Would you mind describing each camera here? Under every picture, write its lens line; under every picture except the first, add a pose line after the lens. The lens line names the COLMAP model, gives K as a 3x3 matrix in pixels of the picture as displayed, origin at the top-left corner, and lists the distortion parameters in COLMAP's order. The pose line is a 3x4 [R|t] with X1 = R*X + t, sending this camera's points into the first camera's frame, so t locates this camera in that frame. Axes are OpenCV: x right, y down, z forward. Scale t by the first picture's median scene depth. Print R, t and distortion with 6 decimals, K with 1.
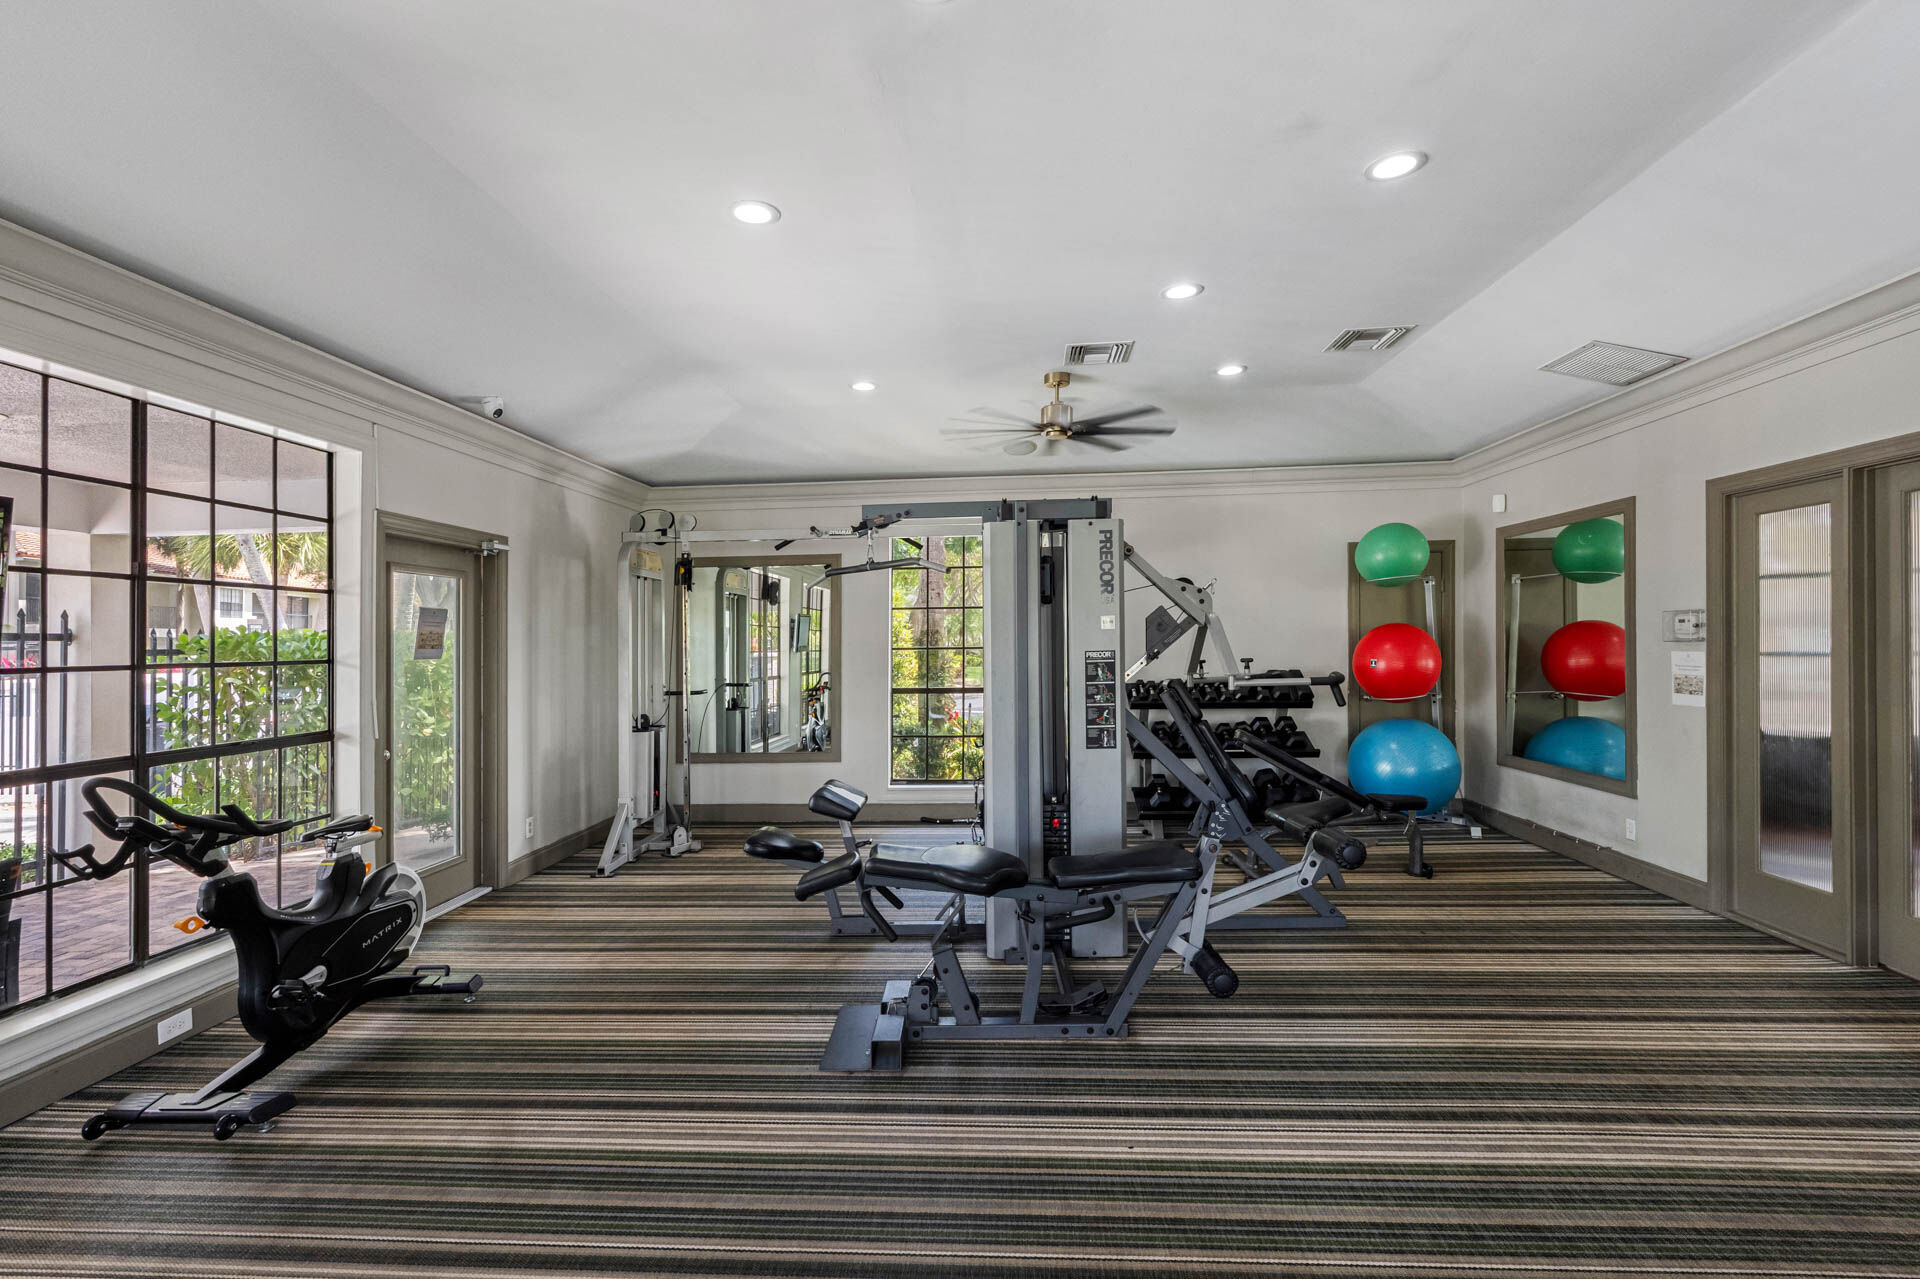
lens RADIAL K [[853.3, 0, 931.3], [0, 853.3, 650.1], [0, 0, 1]] dist [-0.000997, -0.000066]
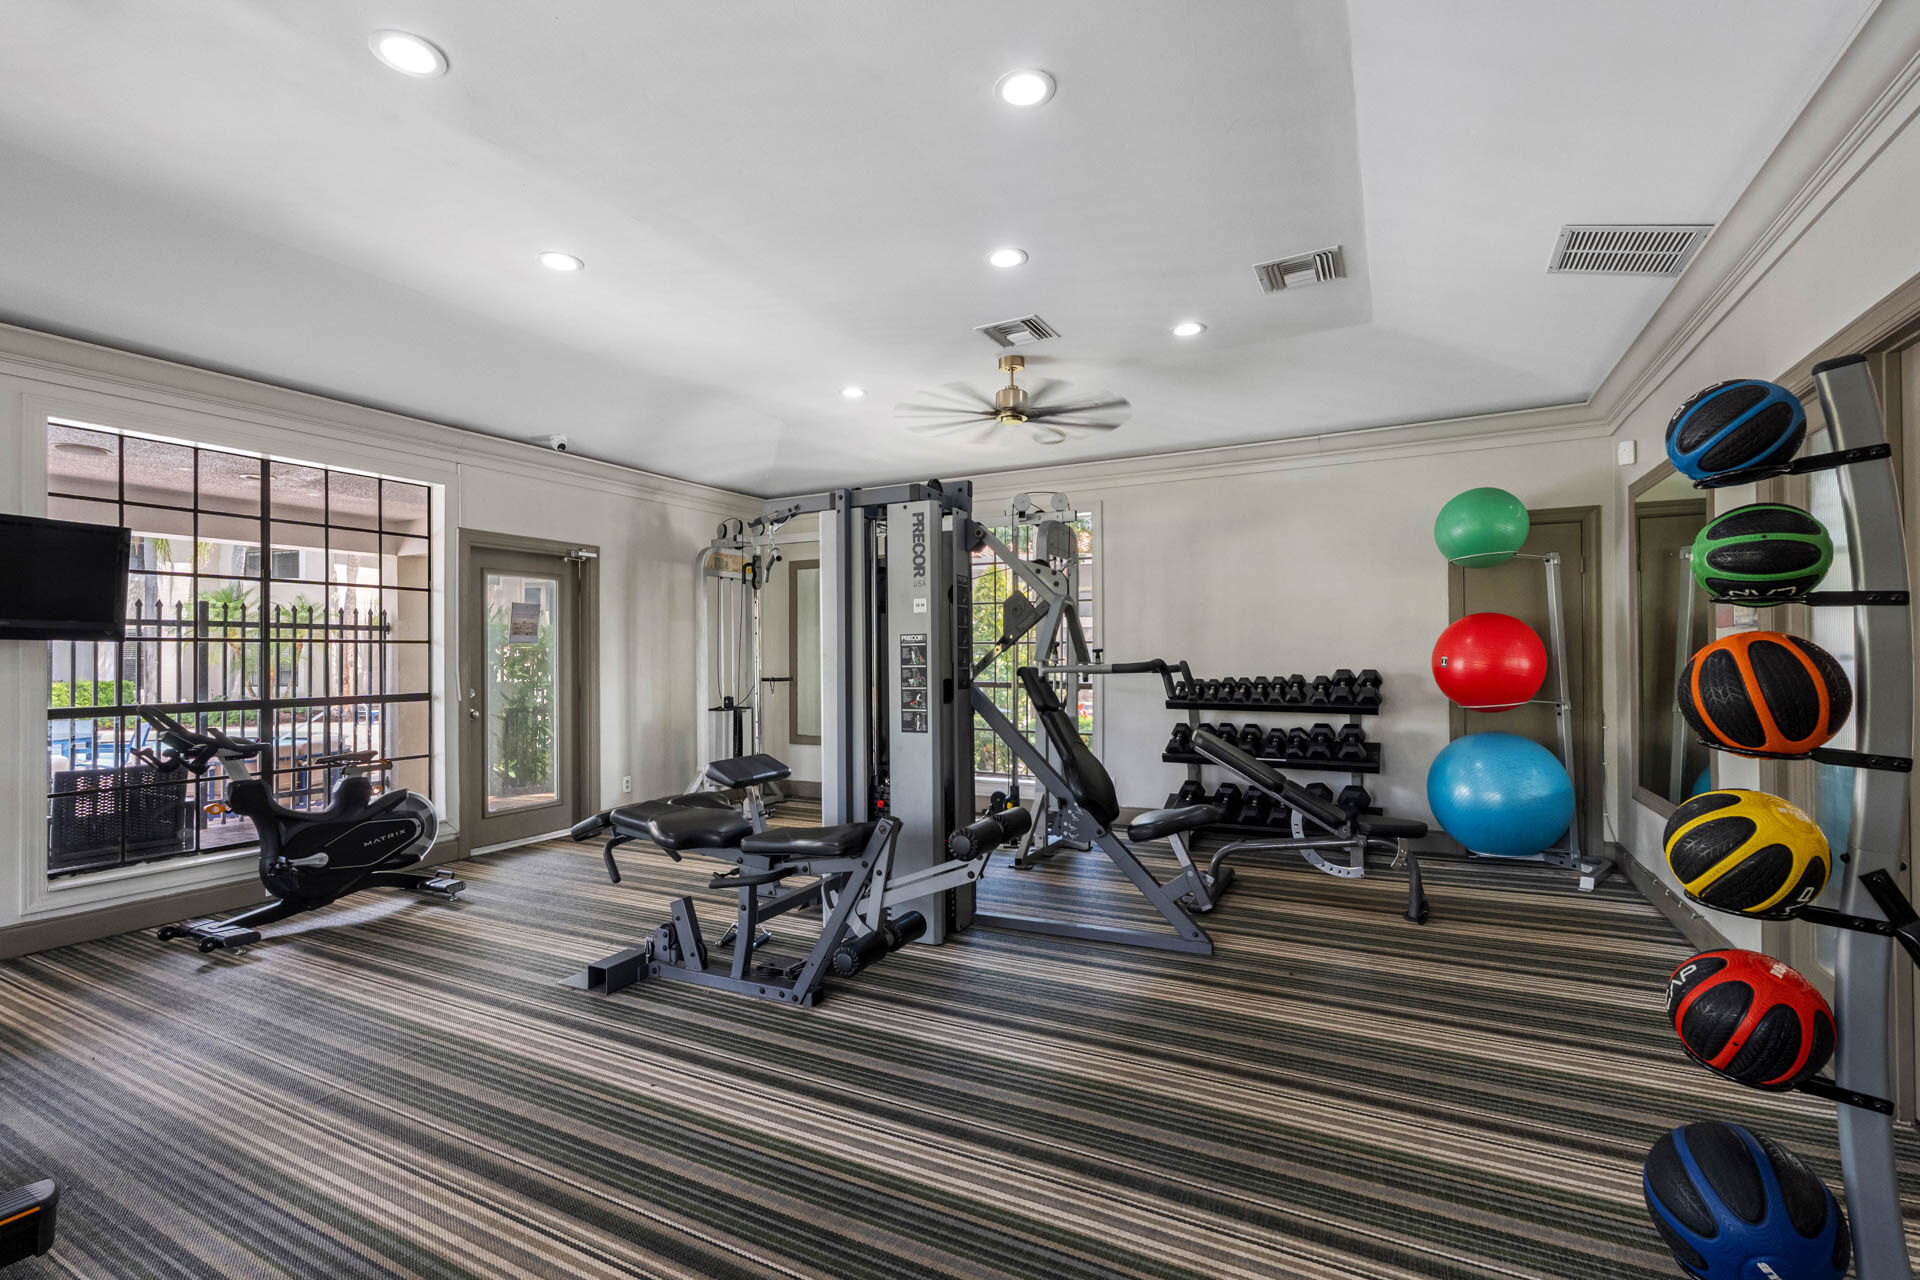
lens RADIAL K [[842.6, 0, 951.4], [0, 842.6, 663.6], [0, 0, 1]] dist [-0.000823, 0.000253]
pose [[0.917297, 0.016907, -0.397844, 0.578965], [-0.014624, 0.999855, 0.008774, 0.023689], [0.397935, -0.002231, 0.917411, 0.106705]]
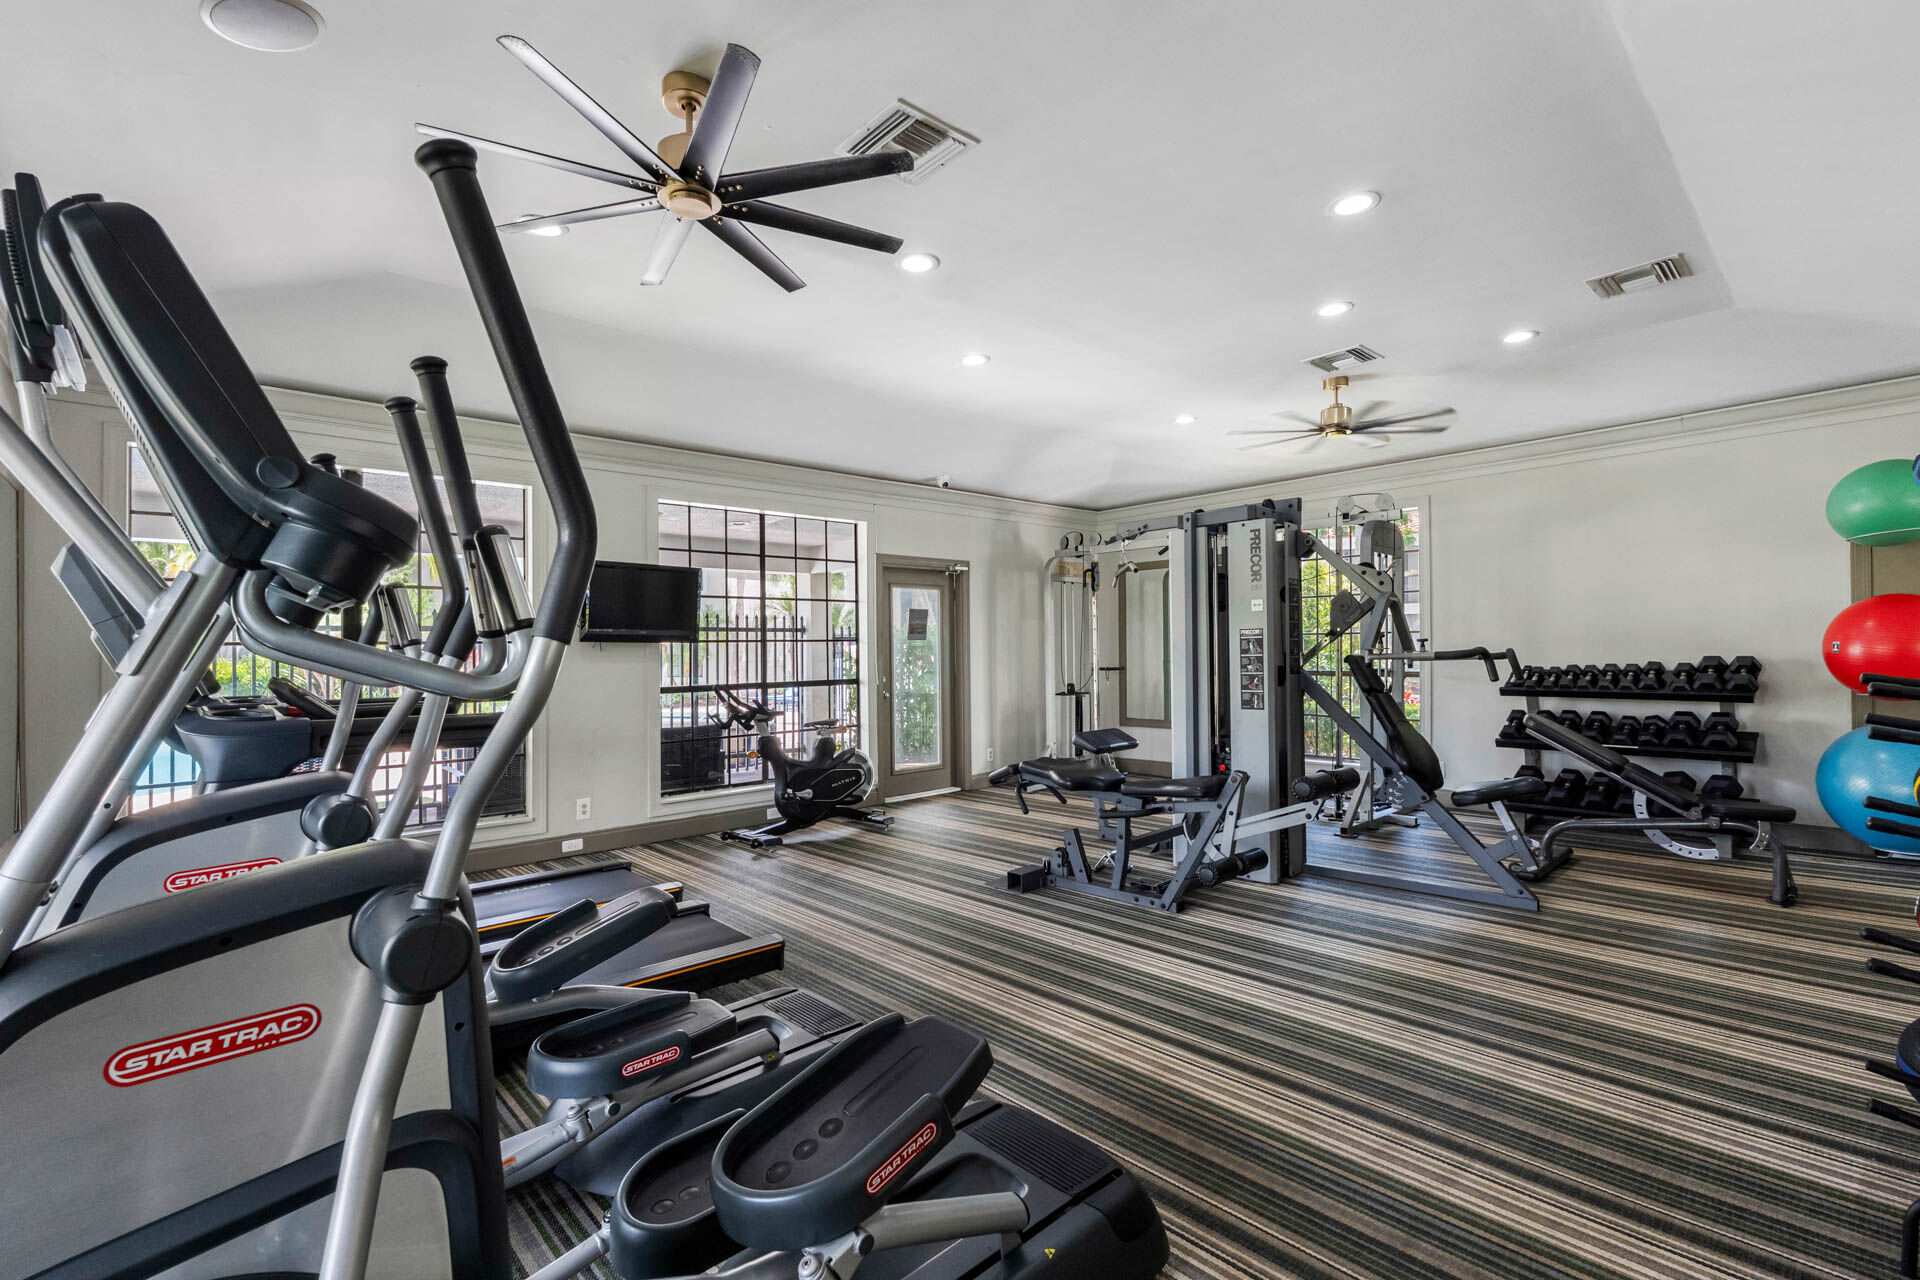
lens RADIAL K [[842.6, 0, 951.4], [0, 842.6, 663.6], [0, 0, 1]] dist [-0.000823, 0.000253]
pose [[0.727403, 0.016740, -0.686007, 0.653533], [-0.003737, 0.999784, 0.020435, 0.025138], [0.686201, -0.012301, 0.727308, -0.152788]]
